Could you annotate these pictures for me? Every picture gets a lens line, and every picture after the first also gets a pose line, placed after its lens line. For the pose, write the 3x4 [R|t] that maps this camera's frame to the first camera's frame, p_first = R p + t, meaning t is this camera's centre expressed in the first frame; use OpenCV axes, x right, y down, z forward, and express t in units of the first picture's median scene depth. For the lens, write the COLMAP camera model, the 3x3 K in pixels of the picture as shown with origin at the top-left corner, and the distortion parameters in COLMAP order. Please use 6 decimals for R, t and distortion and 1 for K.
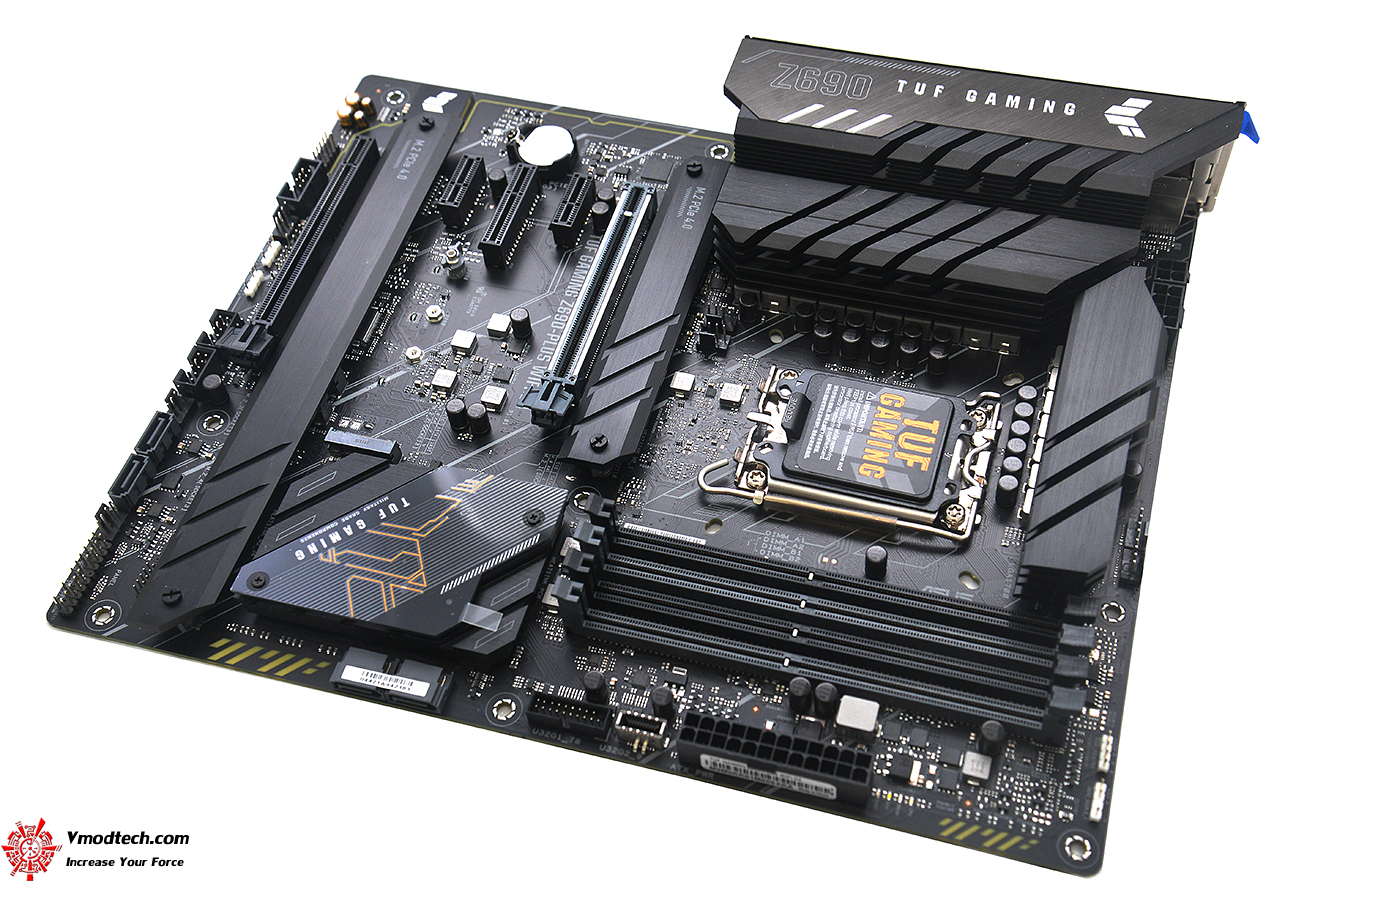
lens RADIAL K [[1629.1, 0, 670.6], [0, 1629.1, 456.6], [0, 0, 1]] dist [0.119455, 0.008494]
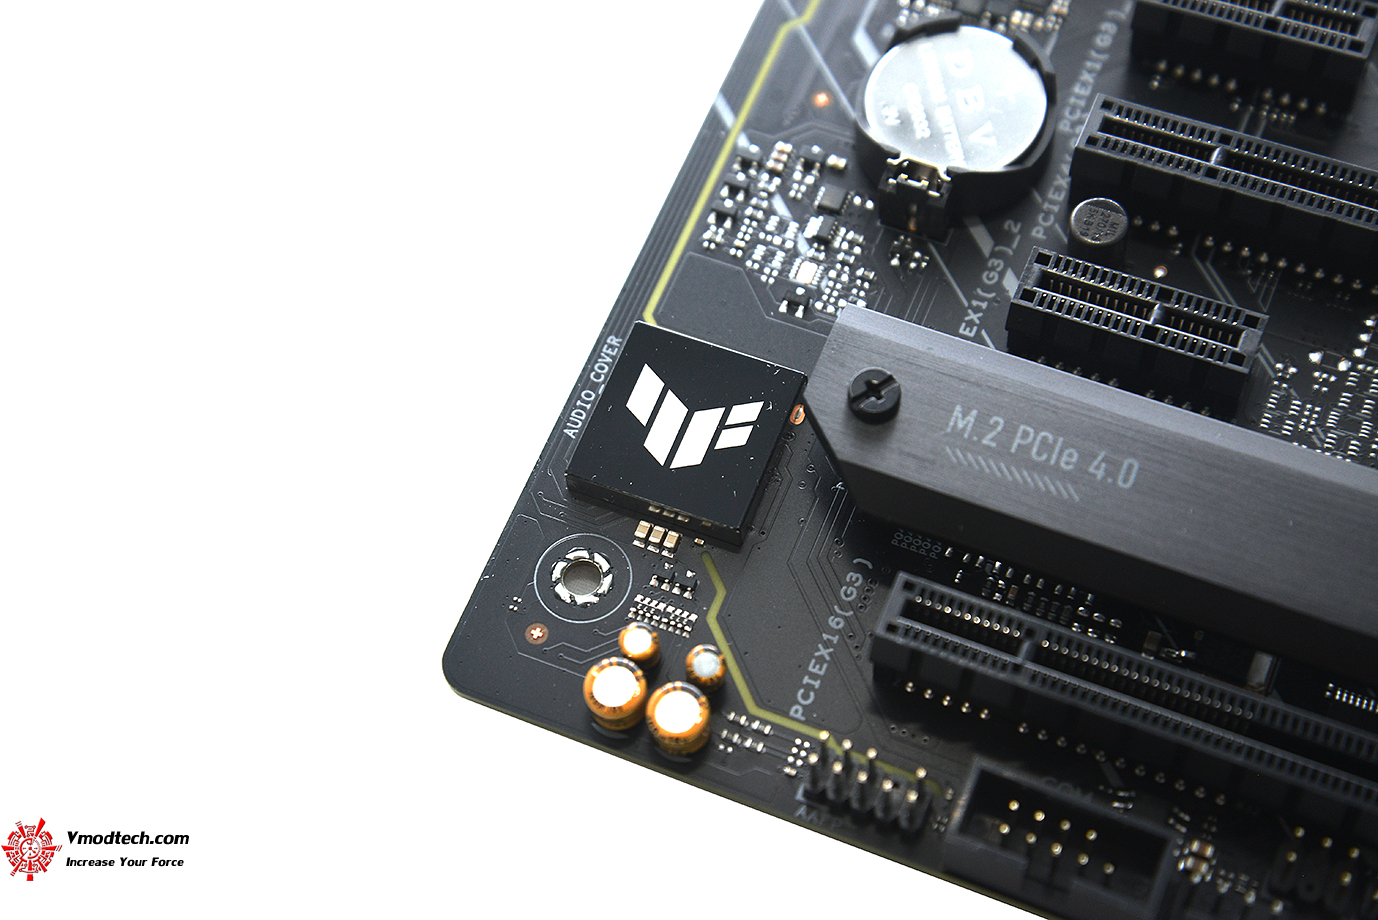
lens RADIAL K [[2574.1, 0, 689.0], [0, 2574.1, 460.0], [0, 0, 1]] dist [0.315428, 0.023122]
pose [[0.107003, -0.857013, 0.504062, -0.463678], [0.831208, 0.355292, 0.427623, -0.498586], [-0.545568, 0.373224, 0.750373, 0.804408]]
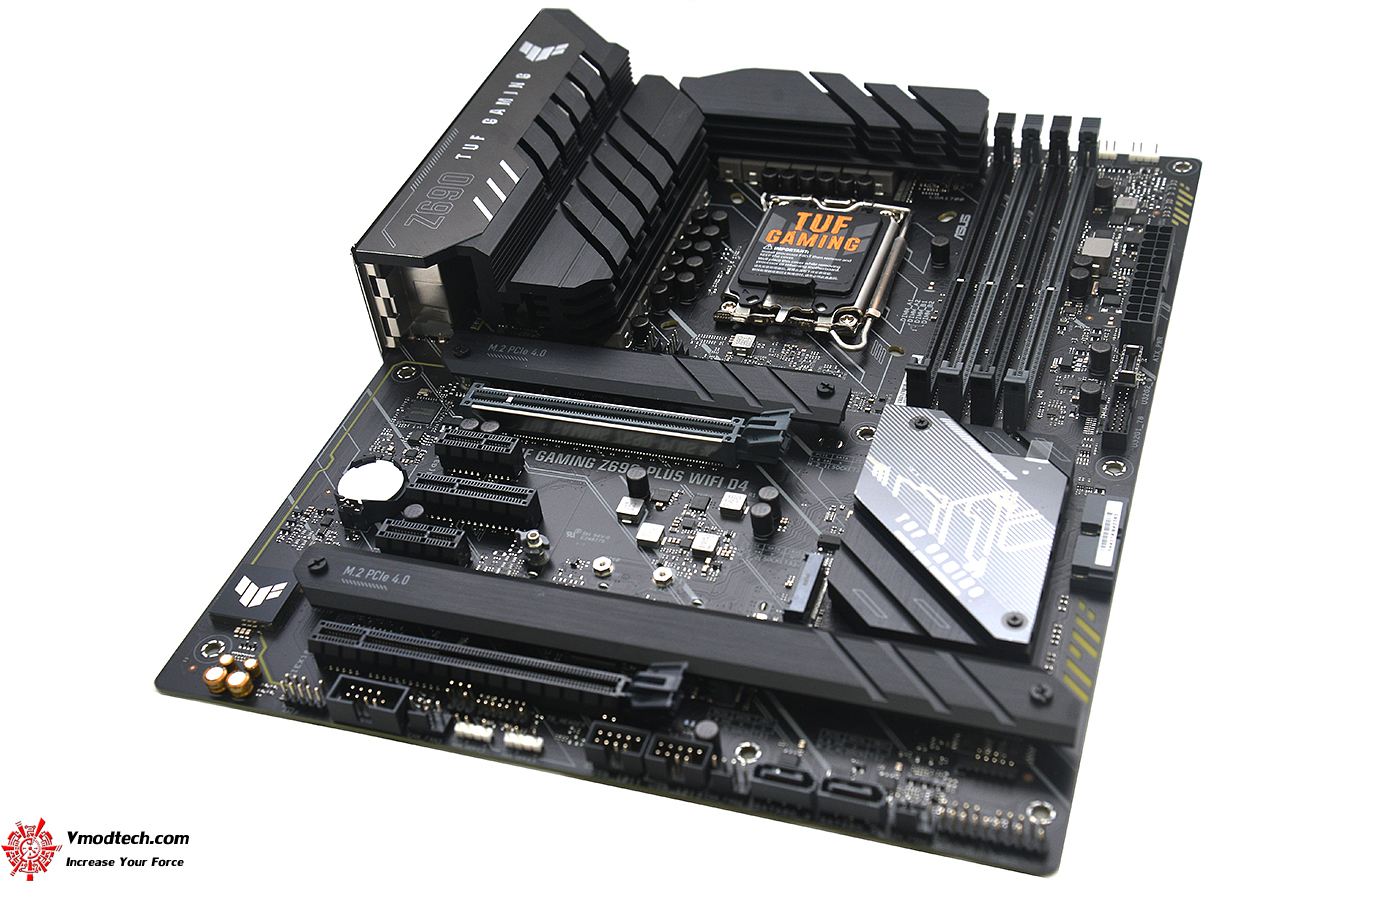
lens RADIAL K [[1719.2, 0, 676.7], [0, 1719.2, 459.3], [0, 0, 1]] dist [0.137783, 0.044055]
pose [[0.044311, -0.618010, 0.784920, -0.901843], [0.864771, 0.417124, 0.279606, -0.364463], [-0.500208, 0.666386, 0.552920, 0.496761]]
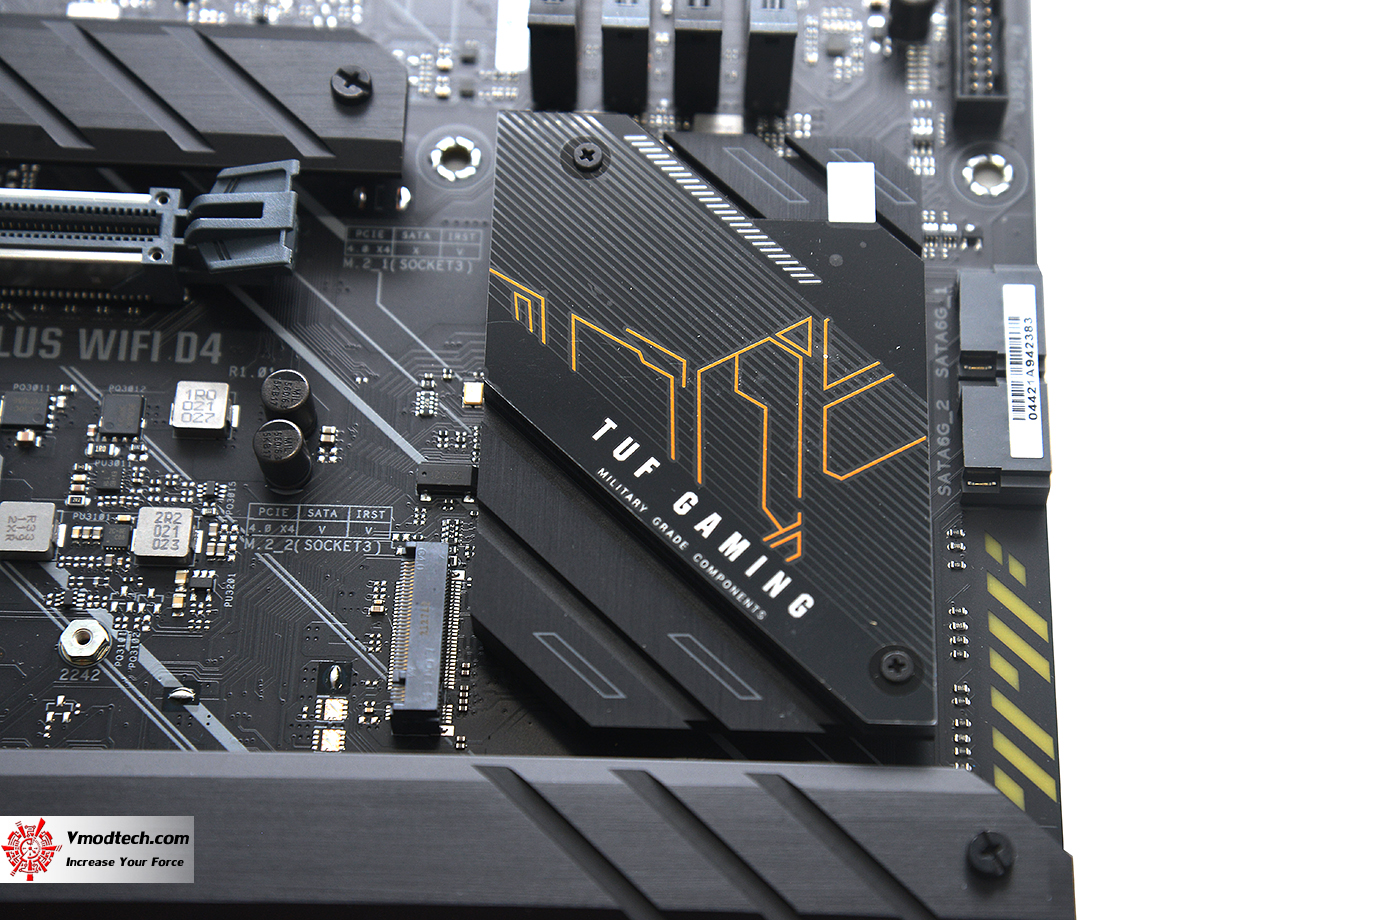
lens RADIAL K [[2663.8, 0, 674.6], [0, 2663.8, 460.2], [0, 0, 1]] dist [0.334396, 0.003463]
pose [[-0.258670, -0.840102, 0.476779, -0.494091], [0.785599, 0.104241, 0.609891, -0.369939], [-0.562071, 0.532318, 0.633020, 0.554037]]
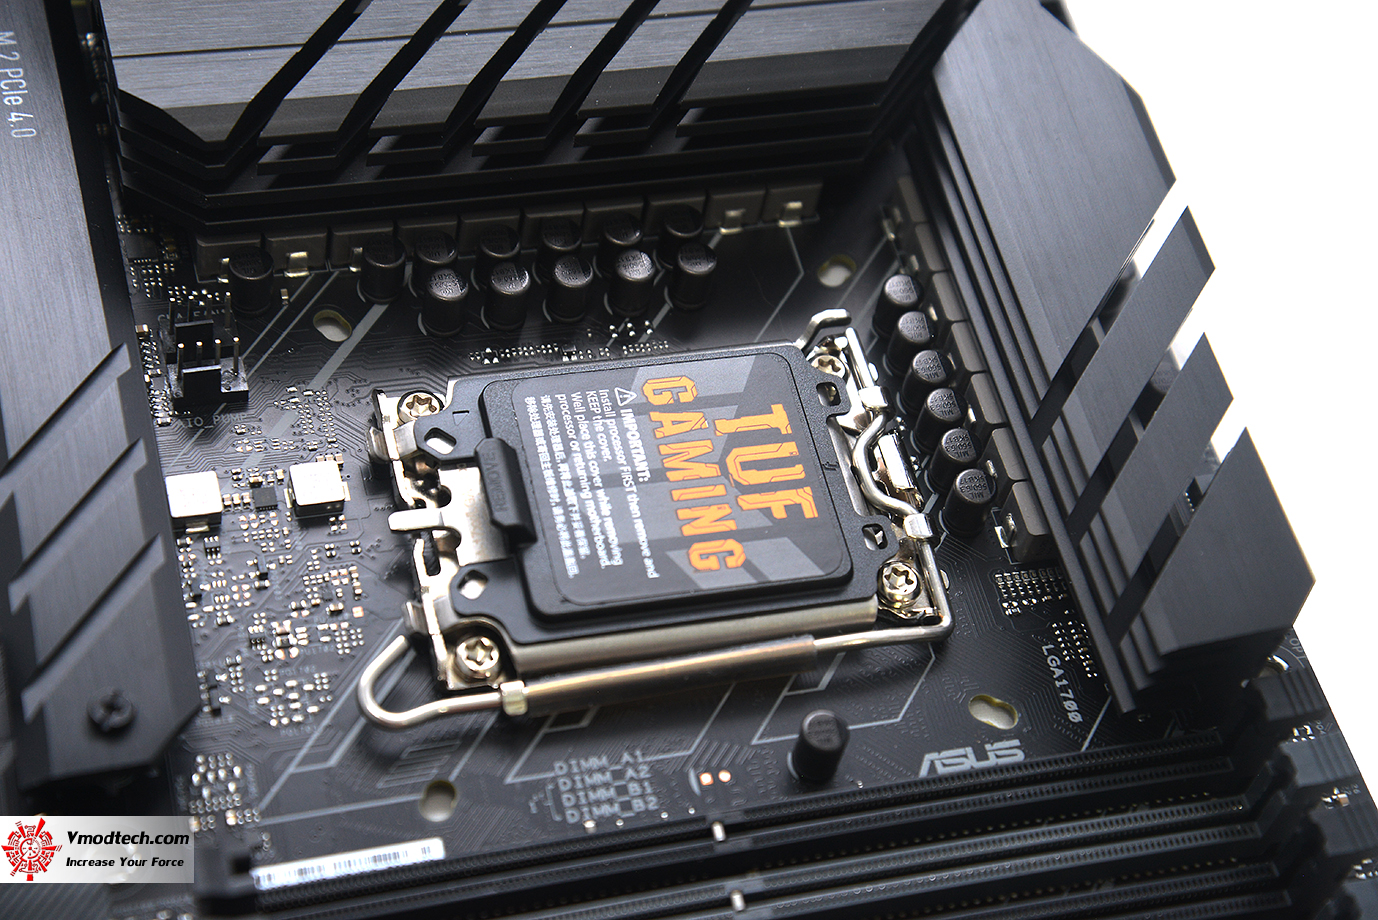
lens RADIAL K [[2663.8, 0, 674.6], [0, 2663.8, 460.2], [0, 0, 1]] dist [0.334396, 0.003463]
pose [[0.840380, -0.315726, 0.440544, -0.202969], [0.292077, 0.948504, 0.122602, -0.109676], [-0.456566, 0.025641, 0.889320, 0.342956]]
